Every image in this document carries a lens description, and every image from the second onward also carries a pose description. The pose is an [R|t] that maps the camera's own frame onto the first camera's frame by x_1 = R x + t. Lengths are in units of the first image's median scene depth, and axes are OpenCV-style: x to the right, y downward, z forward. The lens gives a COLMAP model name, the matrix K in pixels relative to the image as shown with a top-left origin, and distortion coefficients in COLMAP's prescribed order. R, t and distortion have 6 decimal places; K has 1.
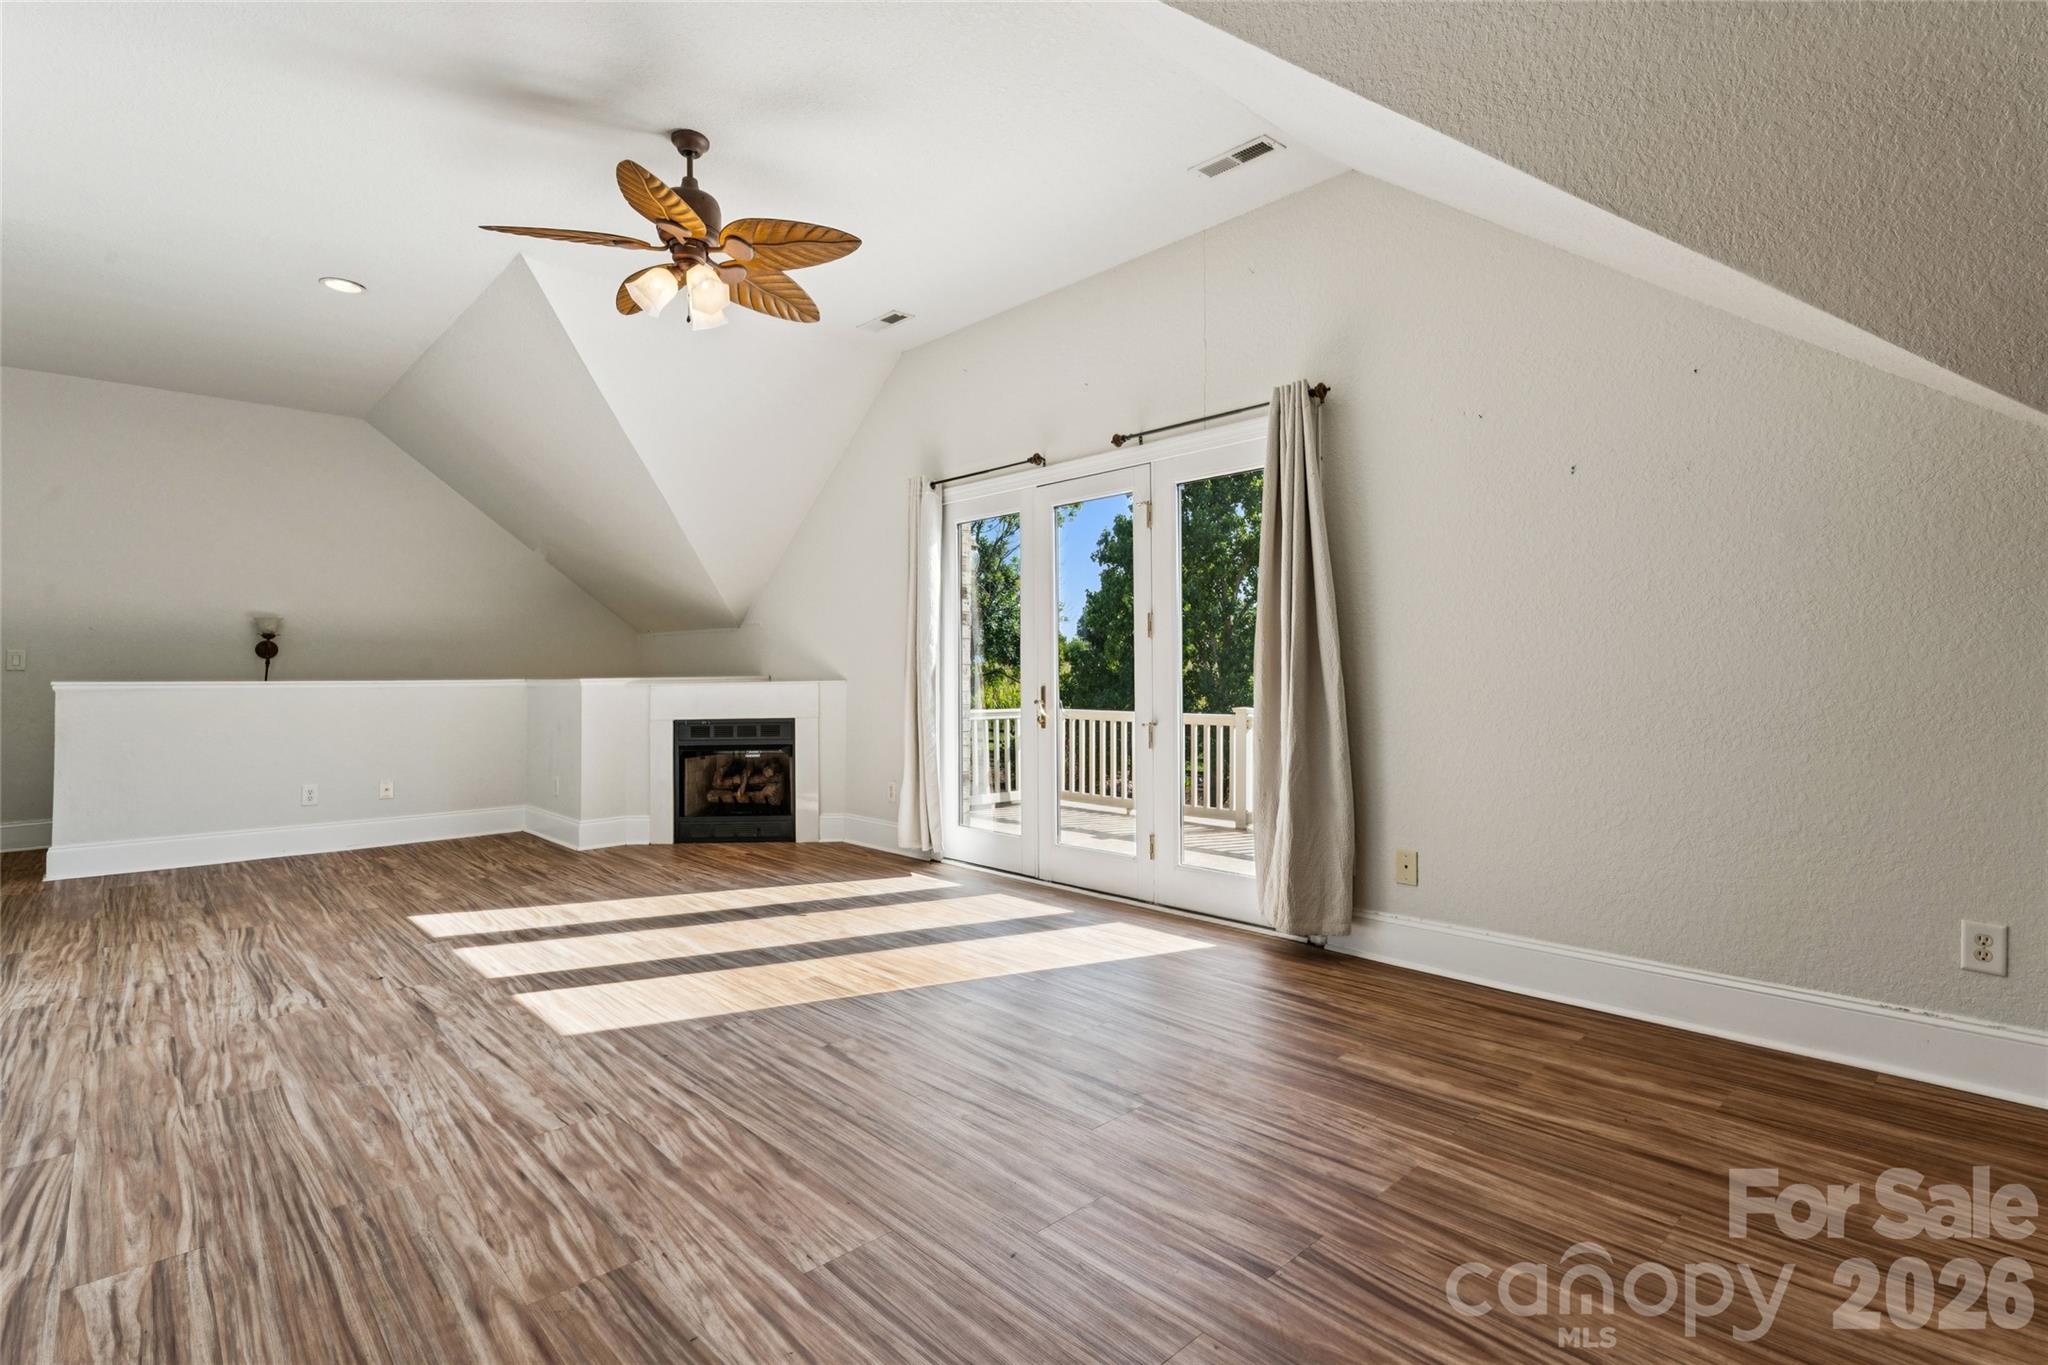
lens RADIAL K [[952.2, 0, 1024.2], [0, 952.2, 652.0], [0, 0, 1]] dist [-0.000125, -0.000210]
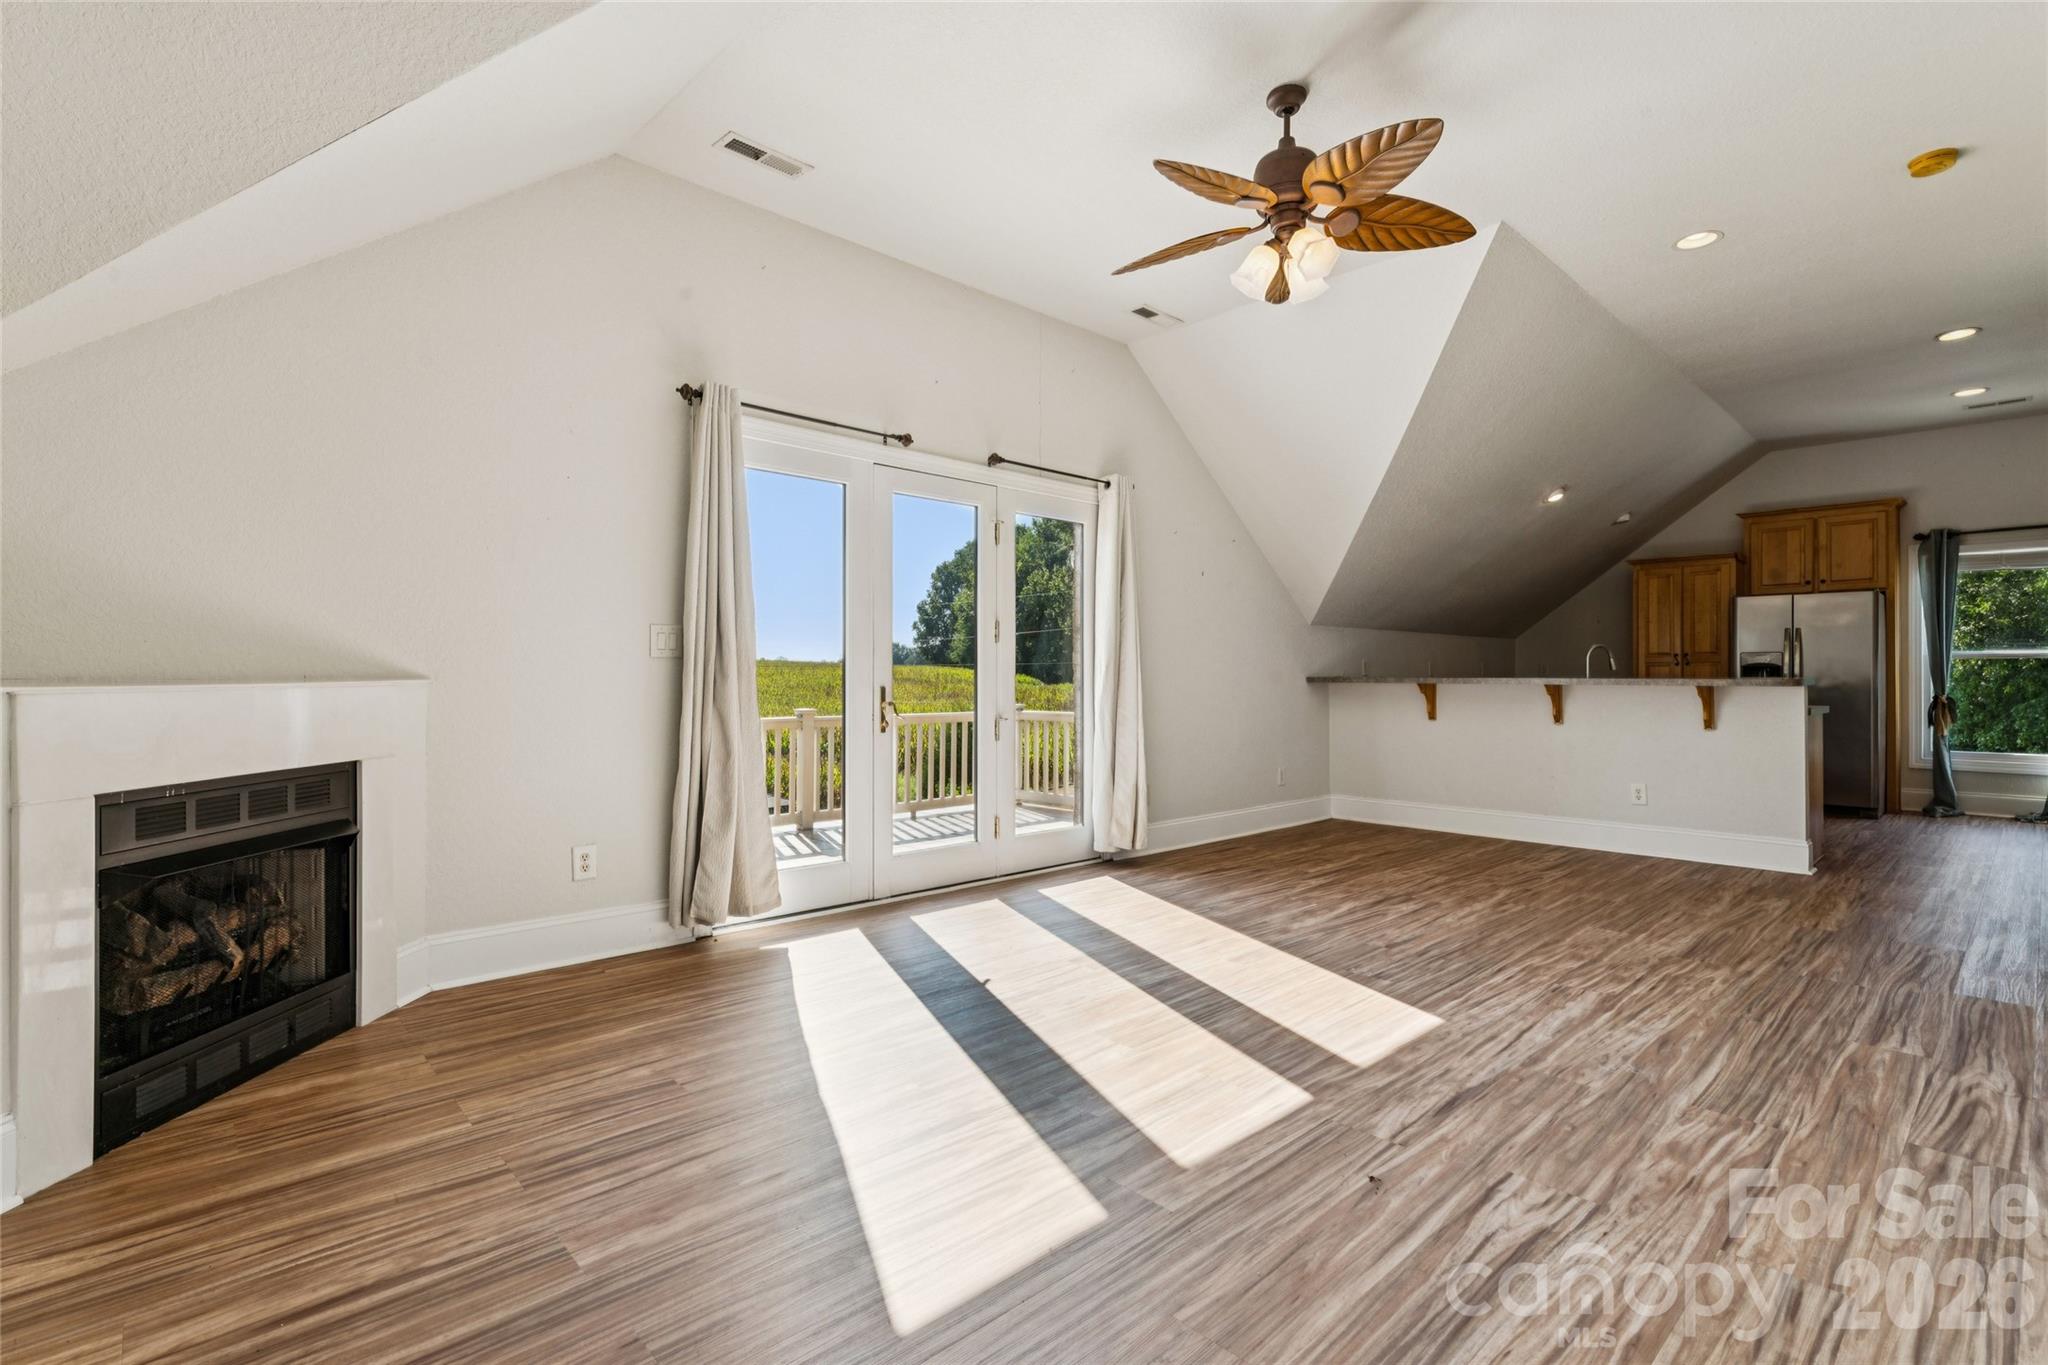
lens RADIAL K [[966.3, 0, 1011.6], [0, 966.3, 683.5], [0, 0, 1]] dist [-0.000895, -0.000525]
pose [[0.011927, 0.002418, 0.999926, -1.747074], [-0.027544, 0.999618, -0.002089, 0.060127], [-0.999549, -0.027517, 0.011989, 1.675416]]
